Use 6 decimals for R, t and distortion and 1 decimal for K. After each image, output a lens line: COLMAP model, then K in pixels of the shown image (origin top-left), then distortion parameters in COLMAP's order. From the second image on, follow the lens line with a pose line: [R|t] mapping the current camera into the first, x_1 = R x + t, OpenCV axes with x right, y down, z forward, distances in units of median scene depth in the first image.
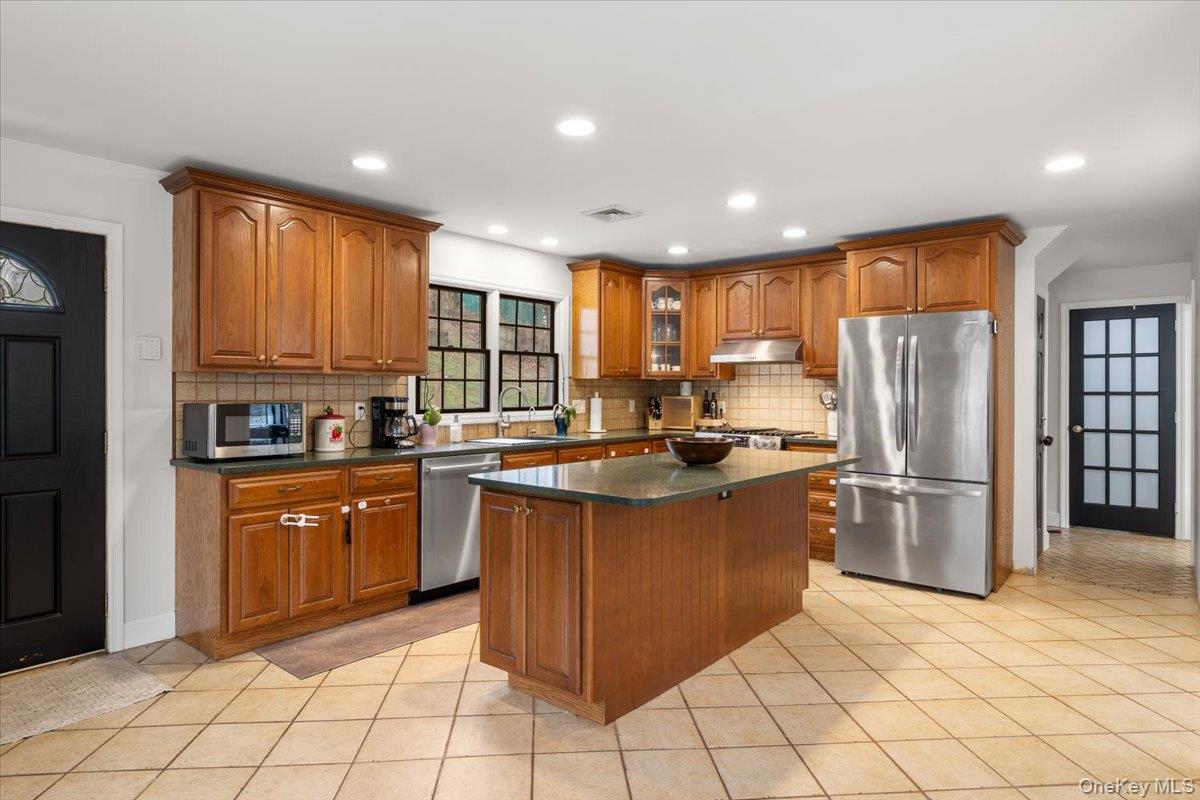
lens RADIAL K [[686.2, 0, 598.3], [0, 686.2, 394.8], [0, 0, 1]] dist [0.005180, -0.002466]
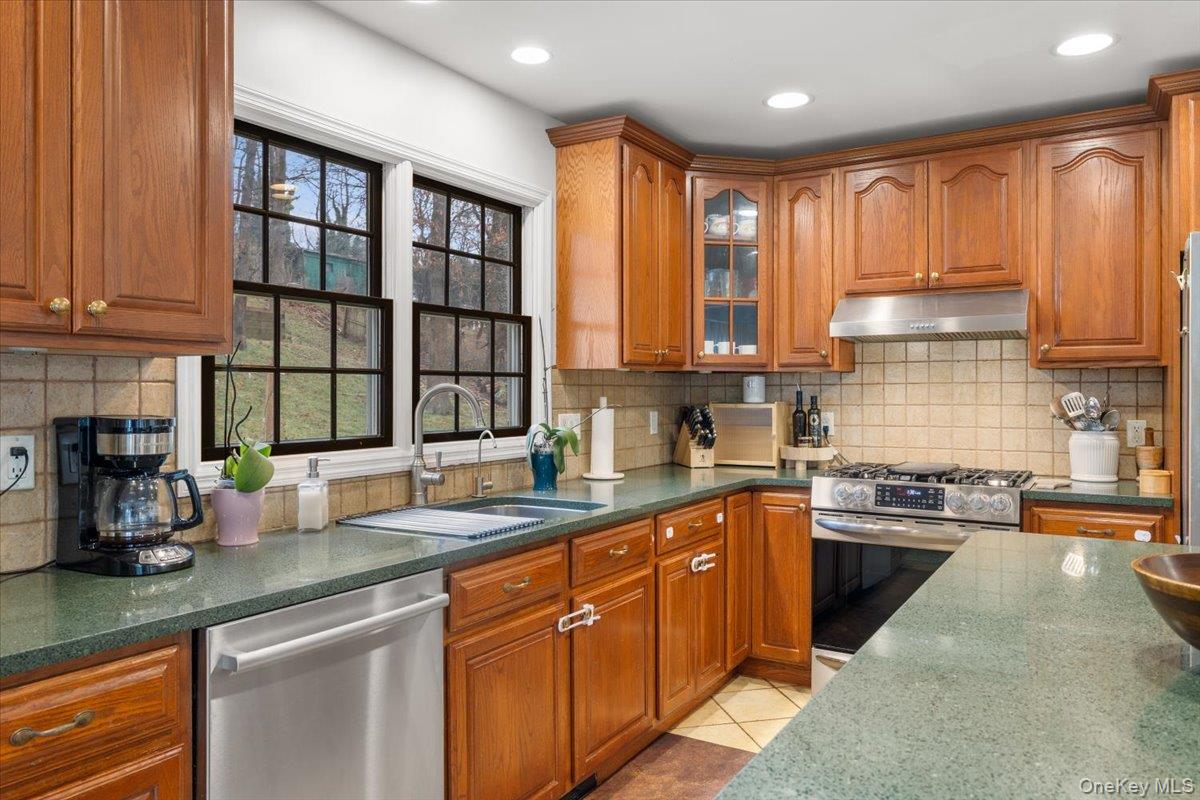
lens RADIAL K [[840.3, 0, 602.8], [0, 840.3, 392.5], [0, 0, 1]] dist [0.025166, -0.005001]
pose [[0.988815, -0.005516, 0.149048, -0.100232], [0.006303, 0.999969, -0.004815, -0.004384], [-0.149016, 0.005700, 0.988818, 0.433900]]
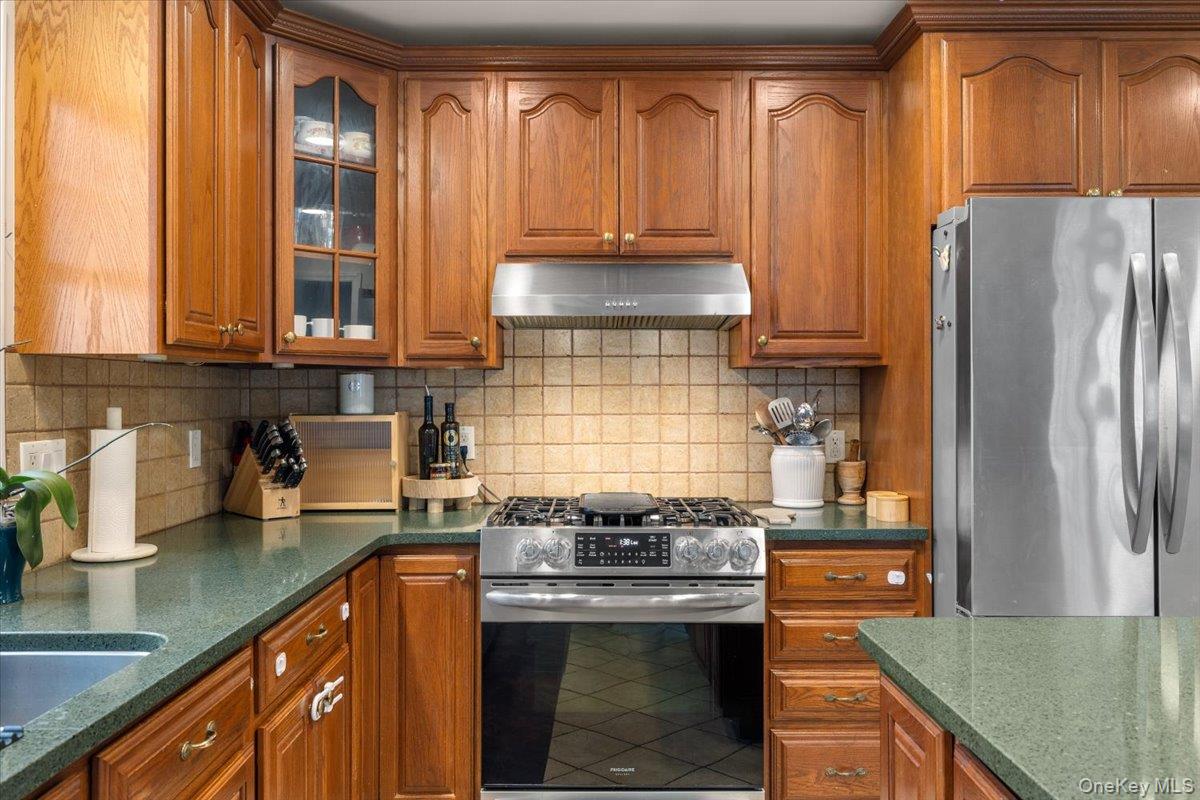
lens RADIAL K [[922.9, 0, 599.3], [0, 922.9, 393.0], [0, 0, 1]] dist [0.001945, -0.000204]
pose [[0.766913, -0.004332, 0.641736, -0.095856], [0.009312, 0.999947, -0.004379, -0.006602], [-0.641683, 0.009334, 0.766913, 0.648049]]
